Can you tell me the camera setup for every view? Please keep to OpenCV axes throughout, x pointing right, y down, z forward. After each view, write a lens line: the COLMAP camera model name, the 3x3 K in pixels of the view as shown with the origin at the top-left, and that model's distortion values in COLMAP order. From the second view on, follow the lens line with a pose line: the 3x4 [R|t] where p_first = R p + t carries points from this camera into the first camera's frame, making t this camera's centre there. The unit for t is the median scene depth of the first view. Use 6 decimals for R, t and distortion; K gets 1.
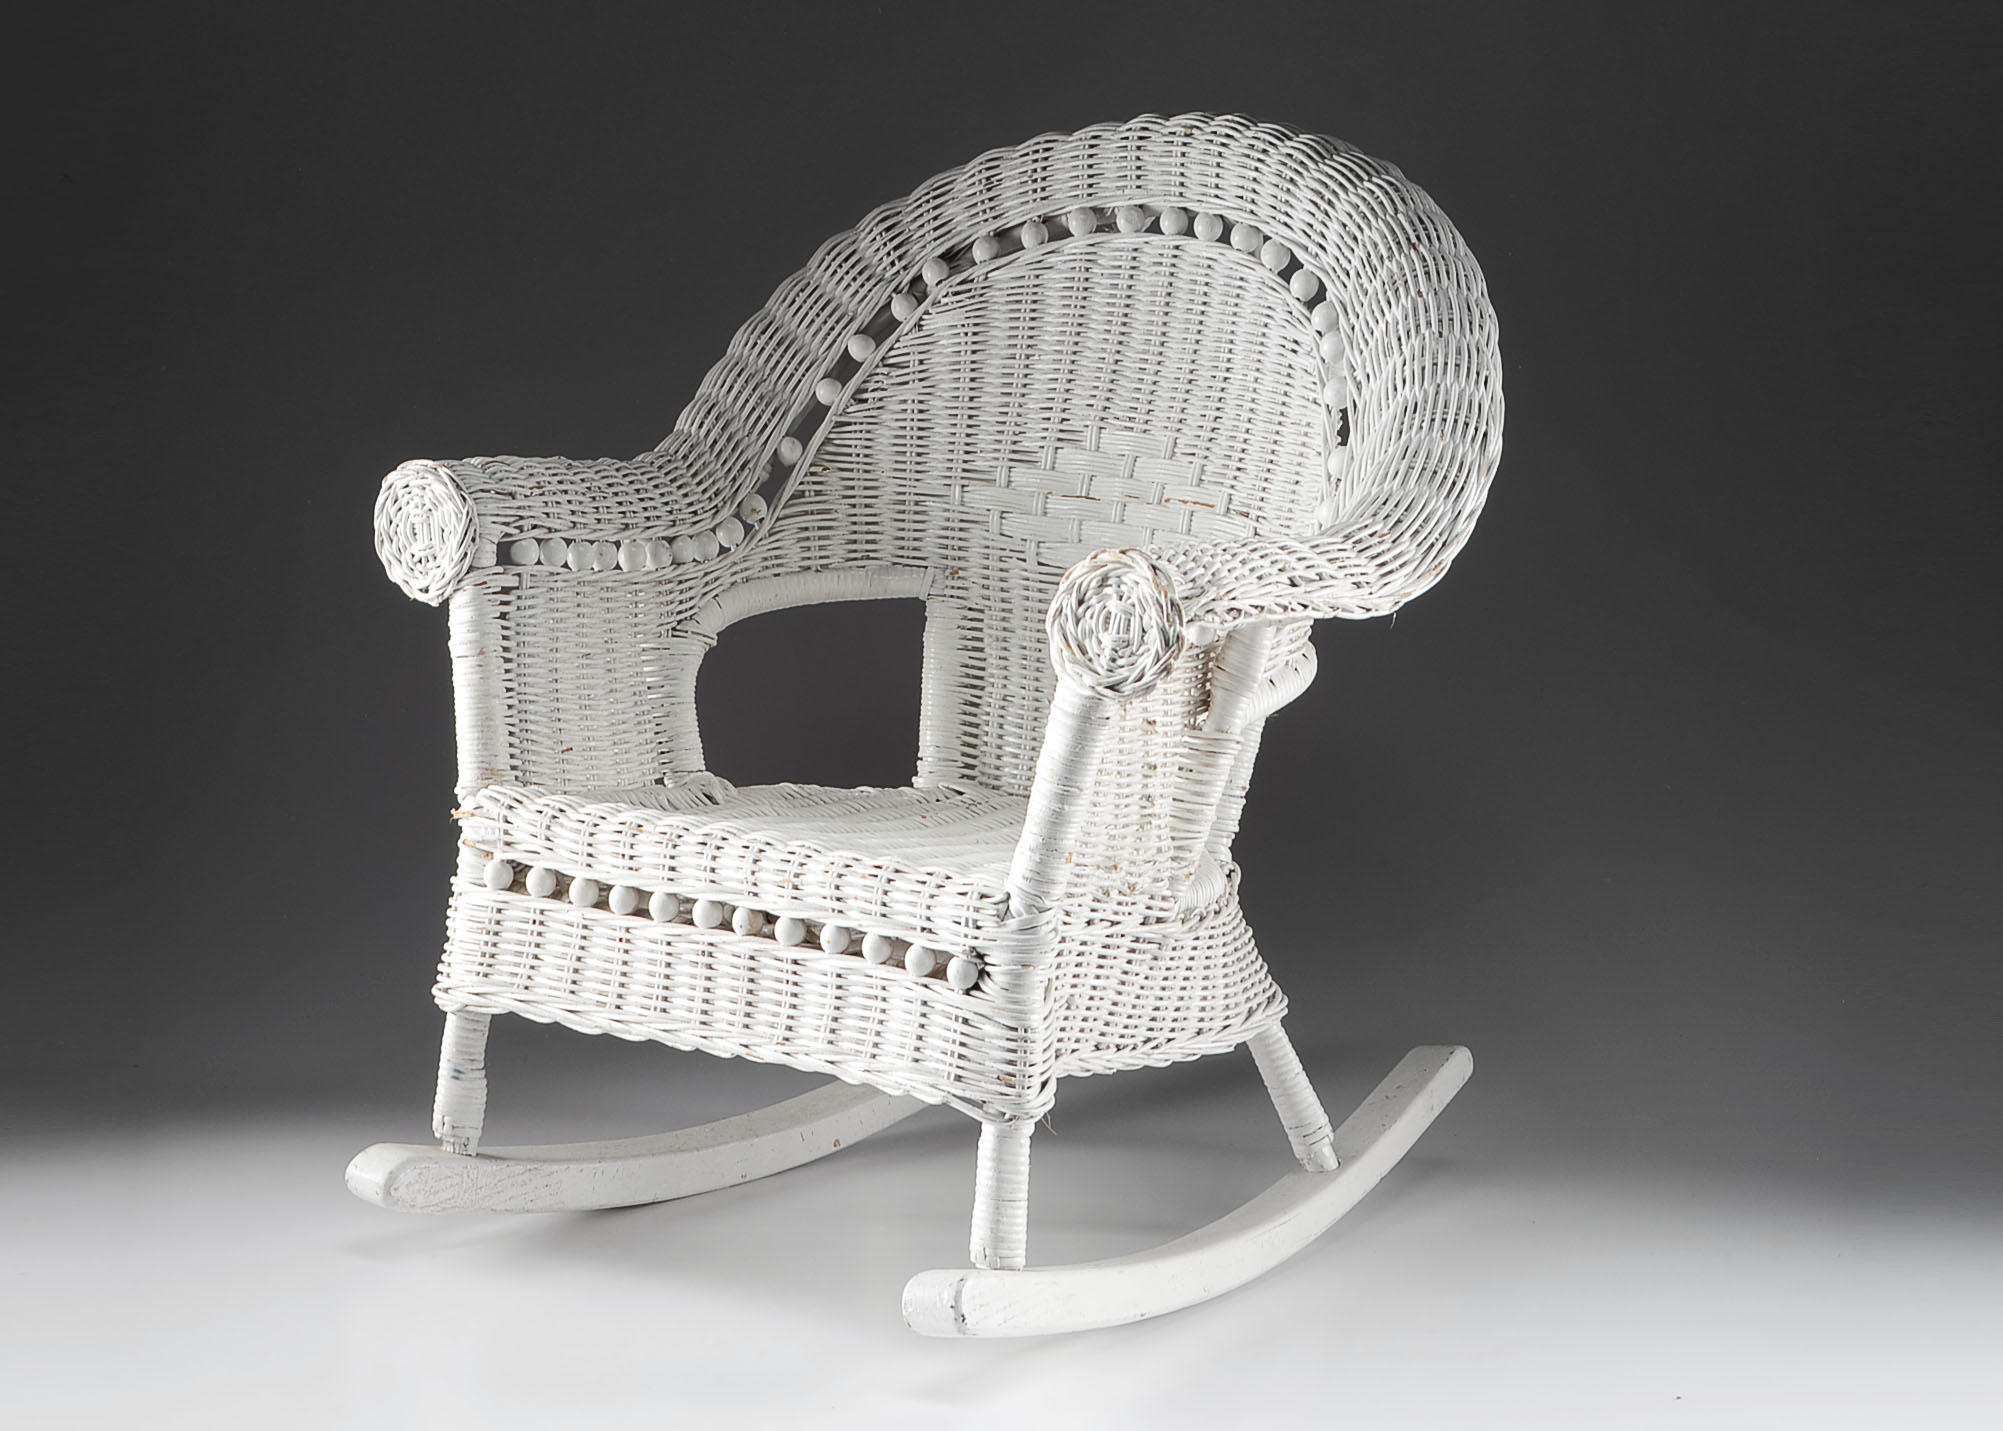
lens RADIAL K [[4351.5, 0, 1001.5], [0, 4351.5, 715.6], [0, 0, 1]] dist [0.018841, 0.000000]
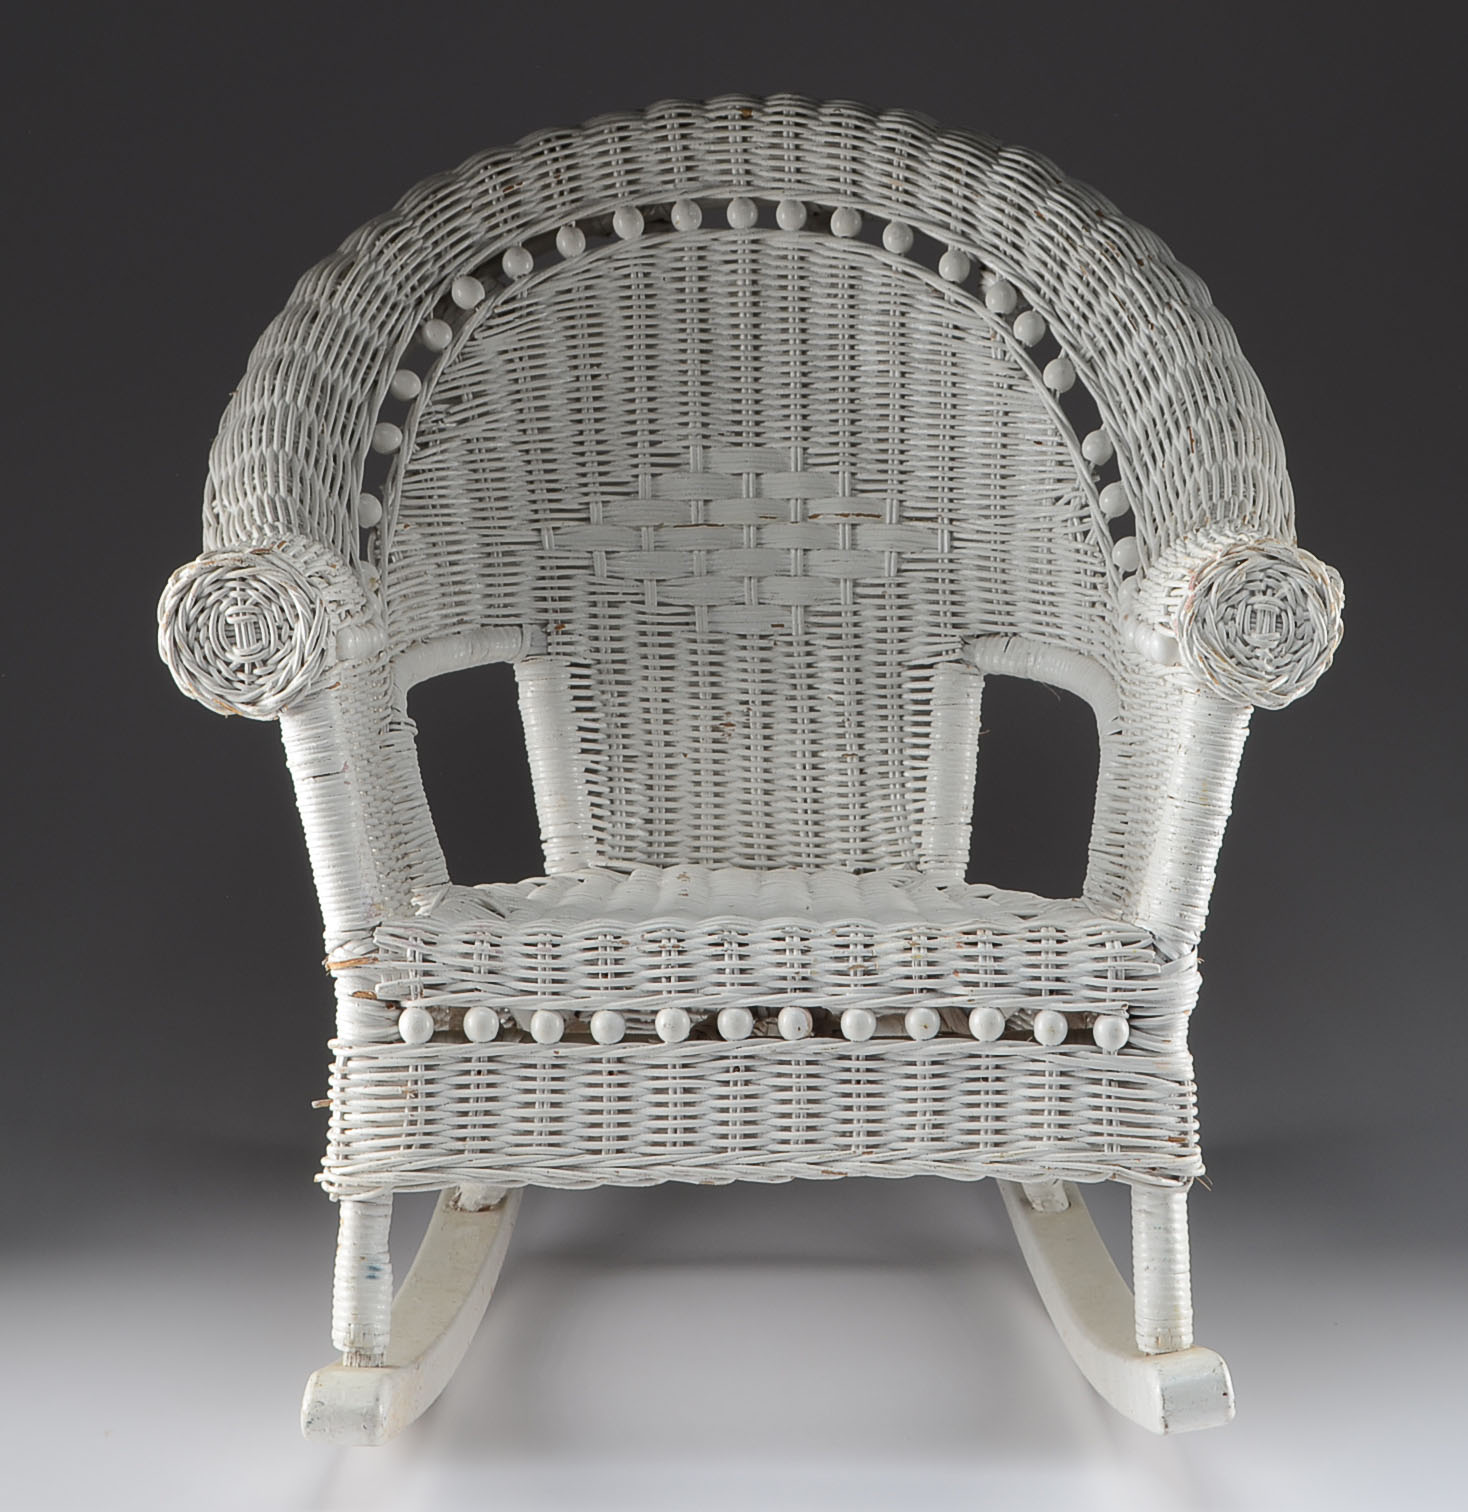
lens RADIAL K [[4397.1, 0, 734.0], [0, 4397.1, 755.9], [0, 0, 1]] dist [-0.044732, 0.000000]
pose [[0.858517, -0.130579, 0.495881, -0.430101], [0.133950, 0.990566, 0.028936, -0.028127], [-0.494981, 0.041581, 0.867908, 0.209360]]
